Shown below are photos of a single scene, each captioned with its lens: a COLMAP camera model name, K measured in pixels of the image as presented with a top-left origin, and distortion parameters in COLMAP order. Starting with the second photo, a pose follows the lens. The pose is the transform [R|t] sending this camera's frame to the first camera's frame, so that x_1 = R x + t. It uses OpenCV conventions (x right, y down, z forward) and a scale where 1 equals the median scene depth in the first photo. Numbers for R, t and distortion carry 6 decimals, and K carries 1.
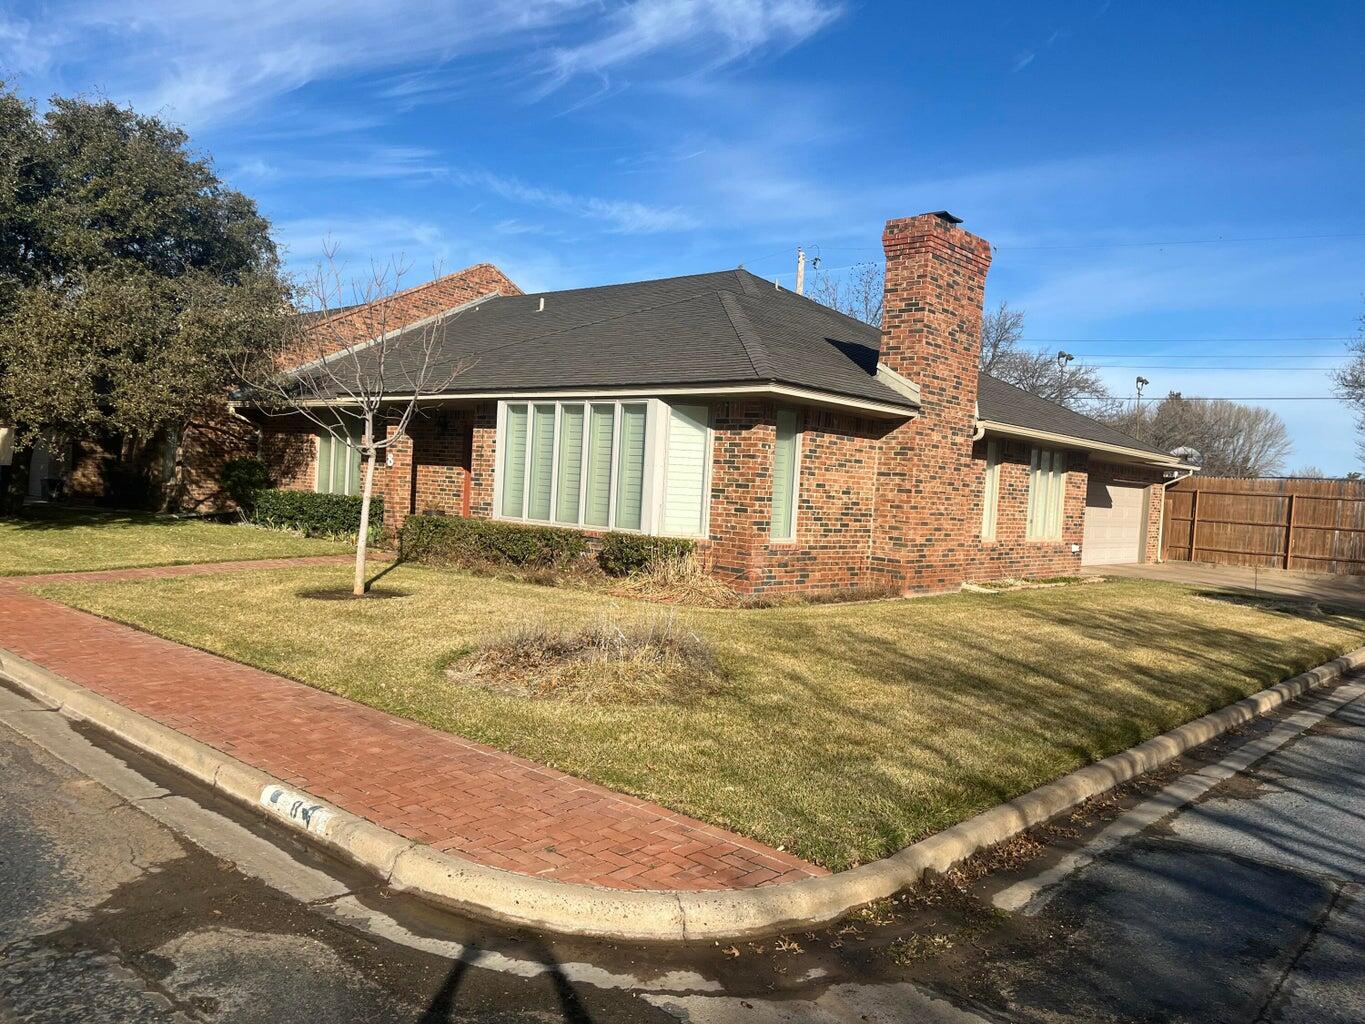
lens RADIAL K [[1028.3, 0, 682.5], [0, 1028.3, 512.0], [0, 0, 1]] dist [0.069462, -0.088332]
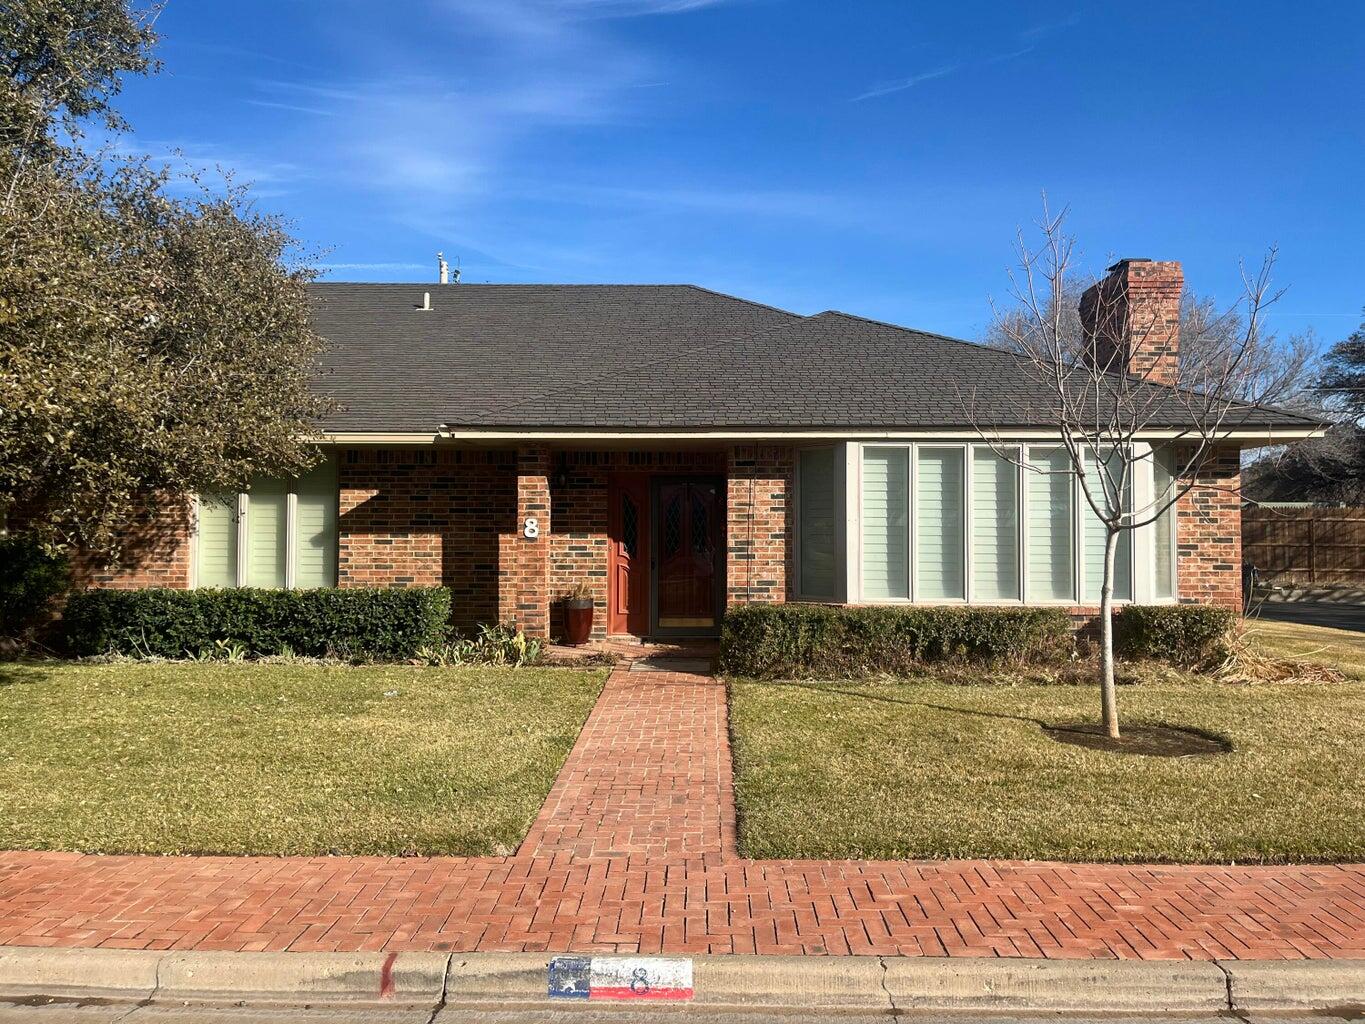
lens RADIAL K [[1028.3, 0, 682.5], [0, 1028.3, 512.0], [0, 0, 1]] dist [0.069462, -0.088332]
pose [[0.748144, -0.038069, 0.662443, -0.762550], [0.057267, 0.998332, -0.007305, -0.059878], [-0.661060, 0.043402, 0.749077, 0.538182]]
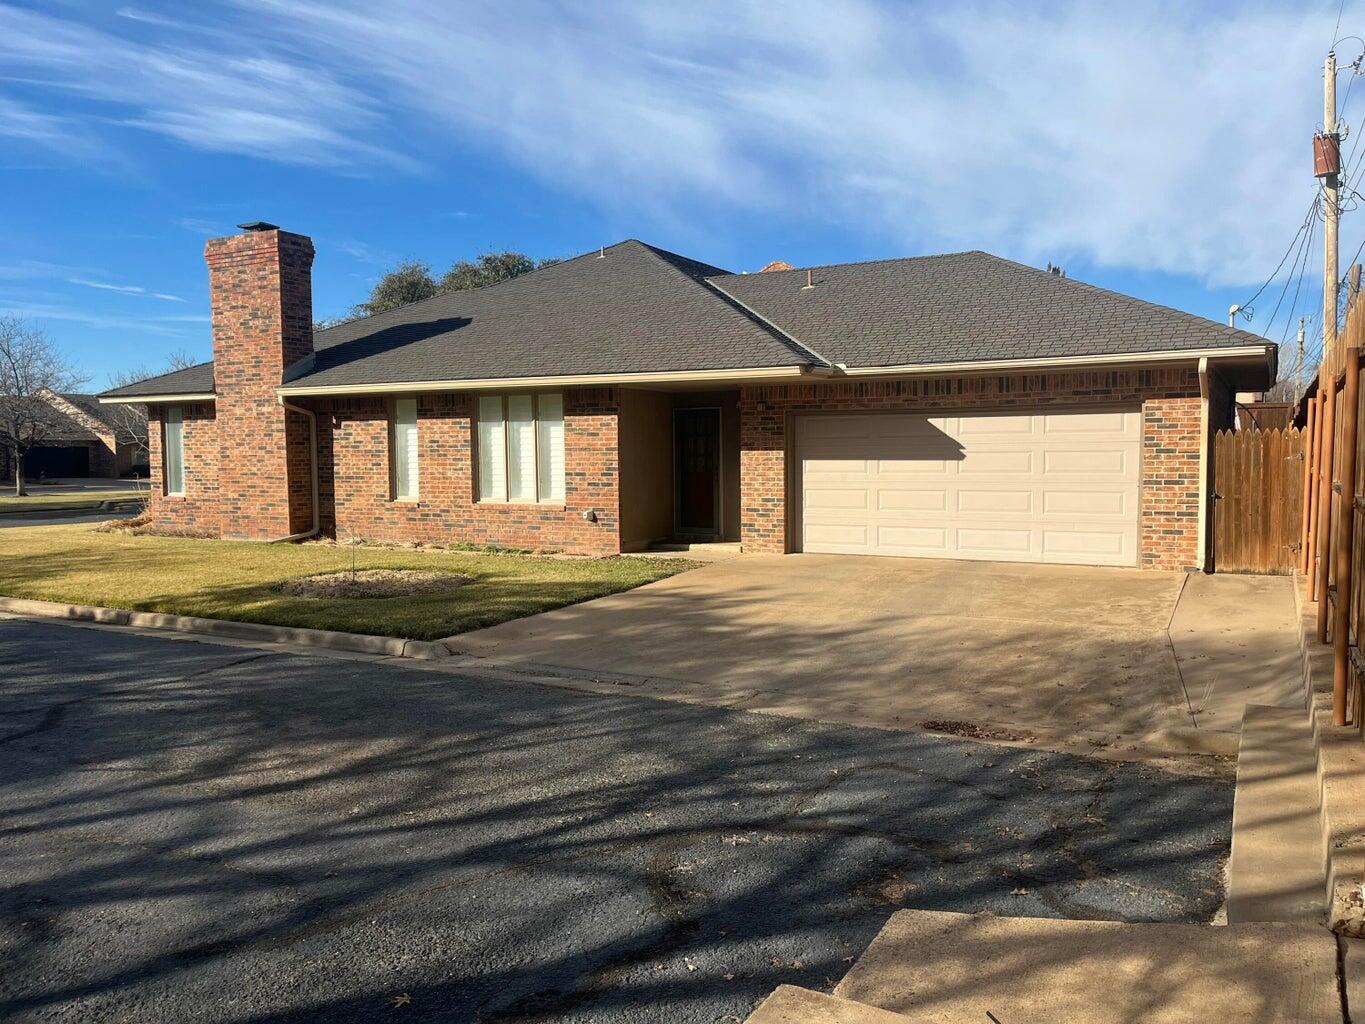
lens RADIAL K [[1028.3, 0, 682.5], [0, 1028.3, 512.0], [0, 0, 1]] dist [0.069462, -0.088332]
pose [[0.224669, -0.004105, -0.974426, 1.563857], [-0.008001, 0.999950, -0.006058, 0.050397], [0.974402, 0.009157, 0.224625, 1.237737]]
